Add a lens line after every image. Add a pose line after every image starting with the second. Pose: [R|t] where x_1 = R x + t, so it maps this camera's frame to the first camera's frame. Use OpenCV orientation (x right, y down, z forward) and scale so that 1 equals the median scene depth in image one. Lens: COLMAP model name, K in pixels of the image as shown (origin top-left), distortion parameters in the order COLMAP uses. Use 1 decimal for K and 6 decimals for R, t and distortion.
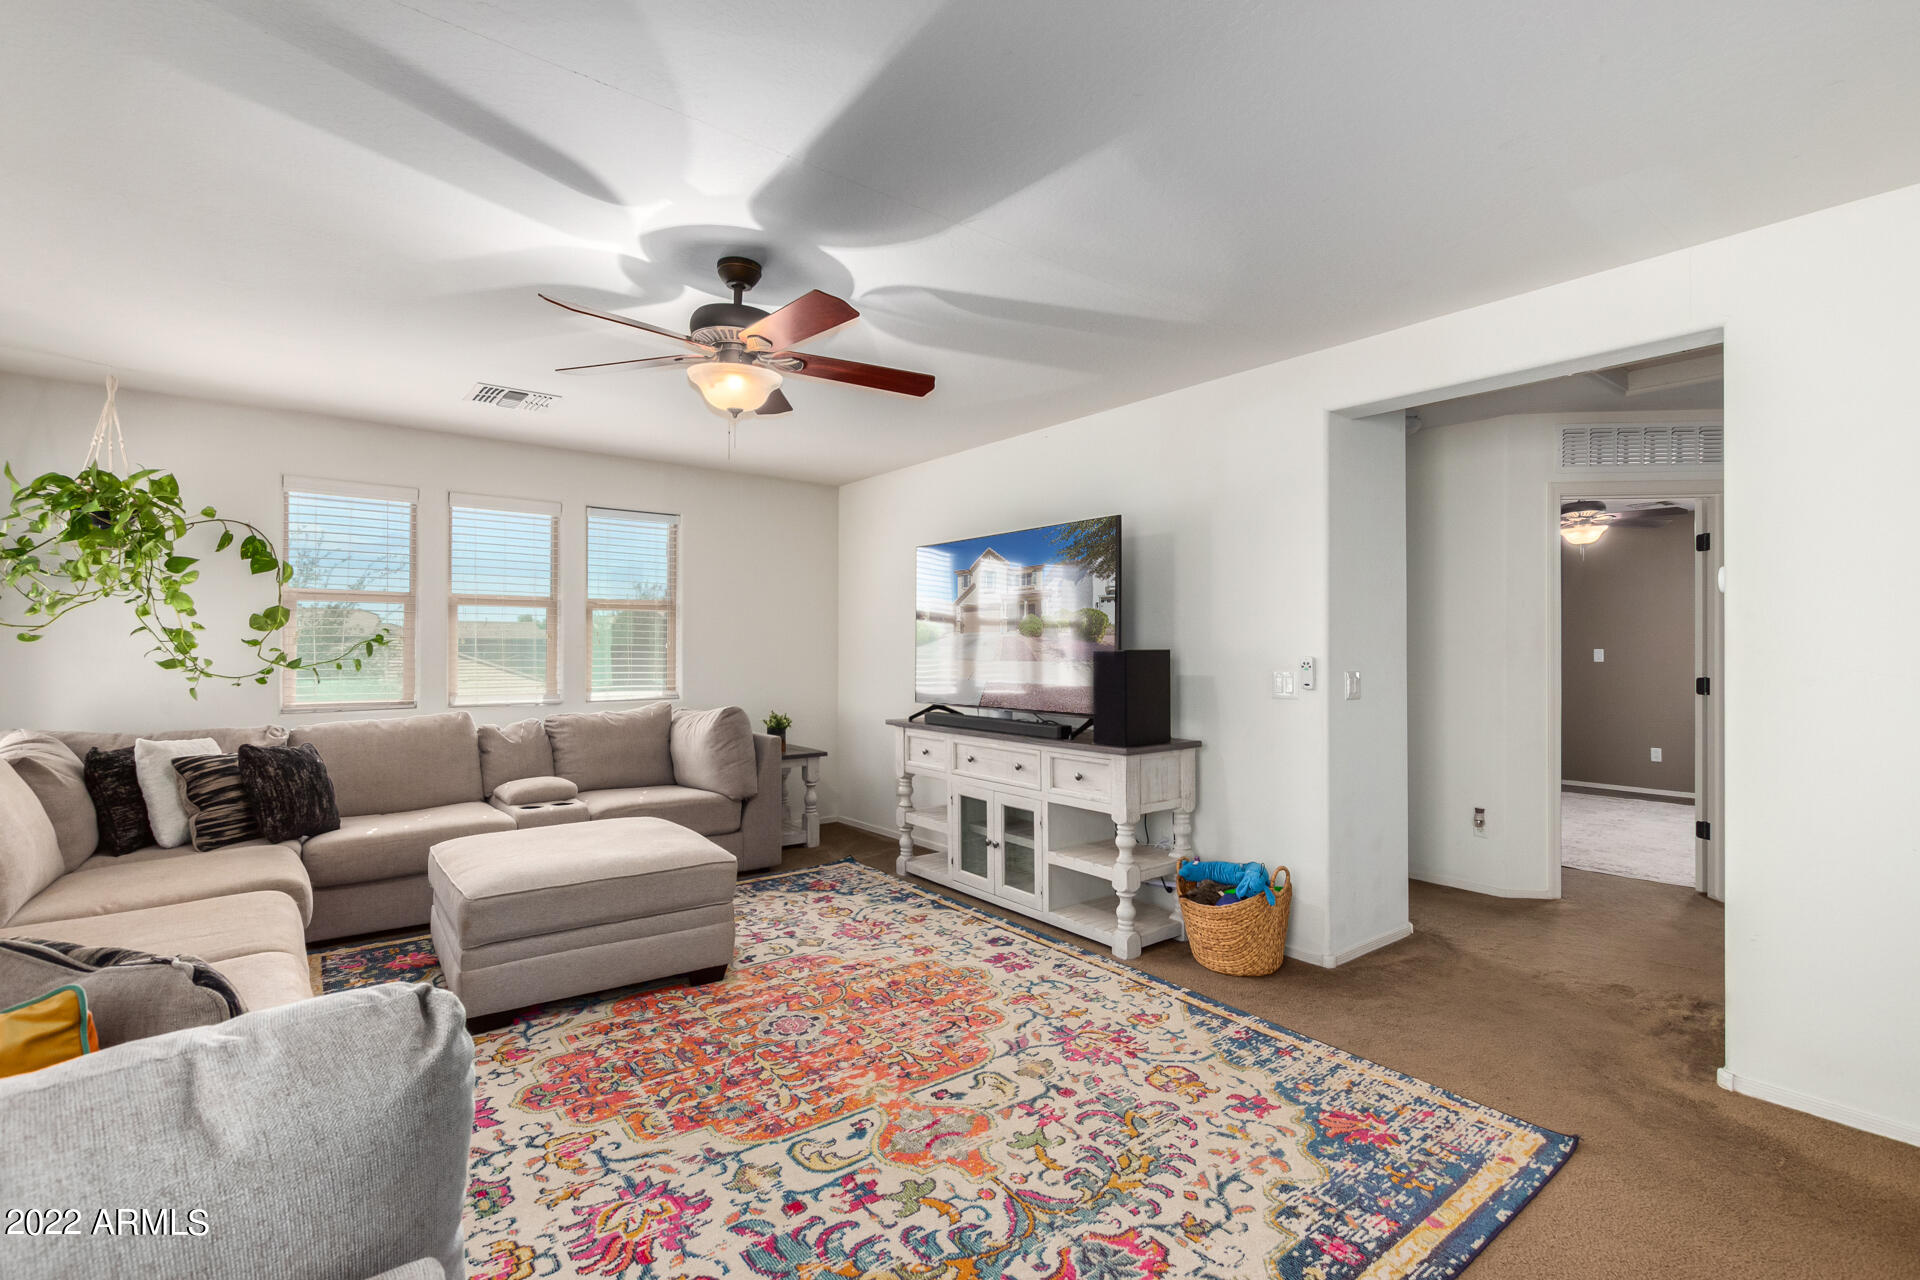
lens RADIAL K [[875.4, 0, 960.0], [0, 875.4, 640.0], [0, 0, 1]] dist [0.009554, -0.000090]
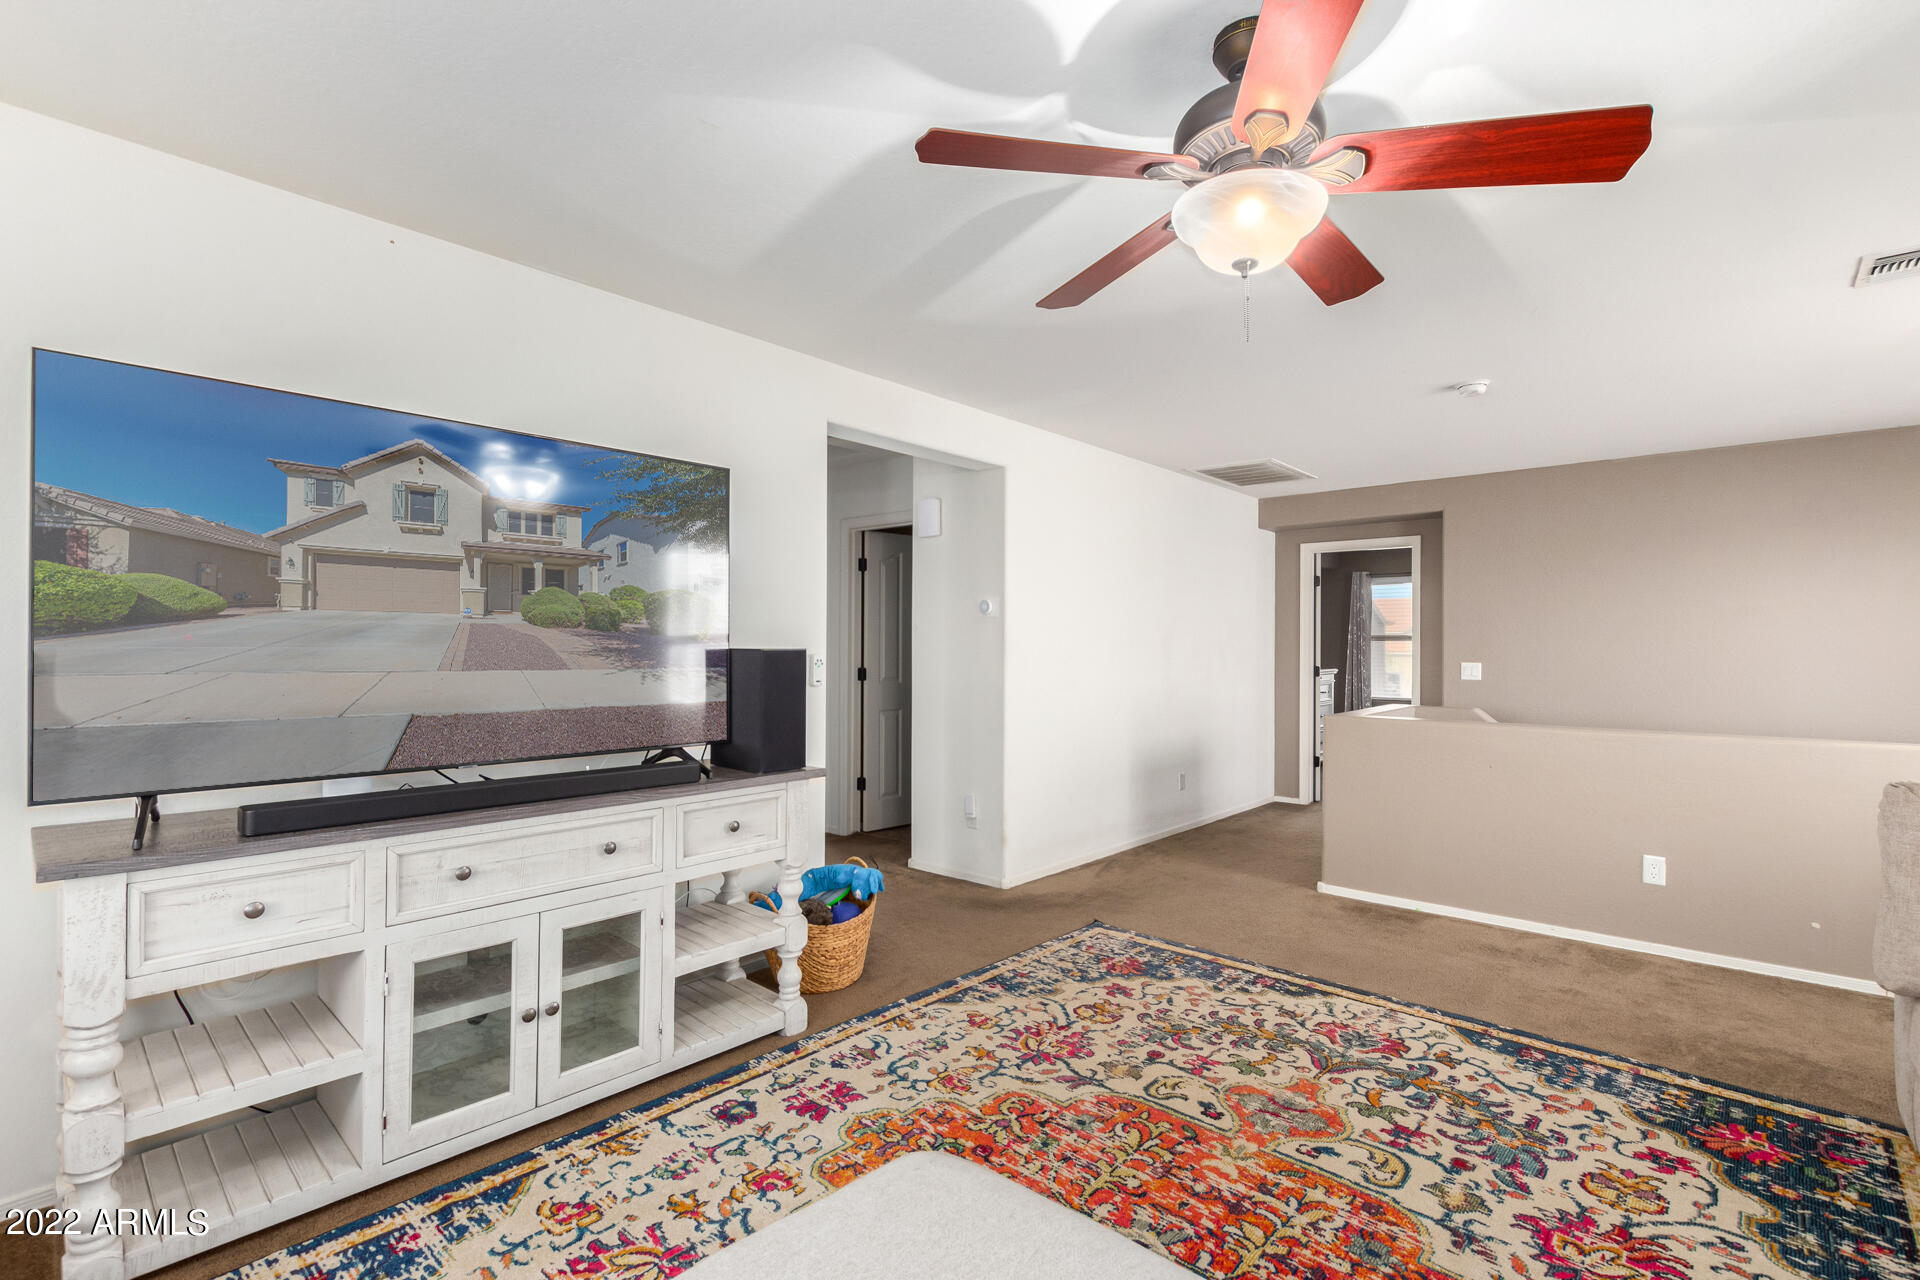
lens RADIAL K [[881.7, 0, 961.1], [0, 881.7, 643.2], [0, 0, 1]] dist [0.020129, -0.011524]
pose [[-0.181049, 0.002071, 0.983472, -0.874652], [-0.014452, 0.999884, -0.004766, 0.010302], [-0.983368, -0.015076, -0.180998, 1.371111]]
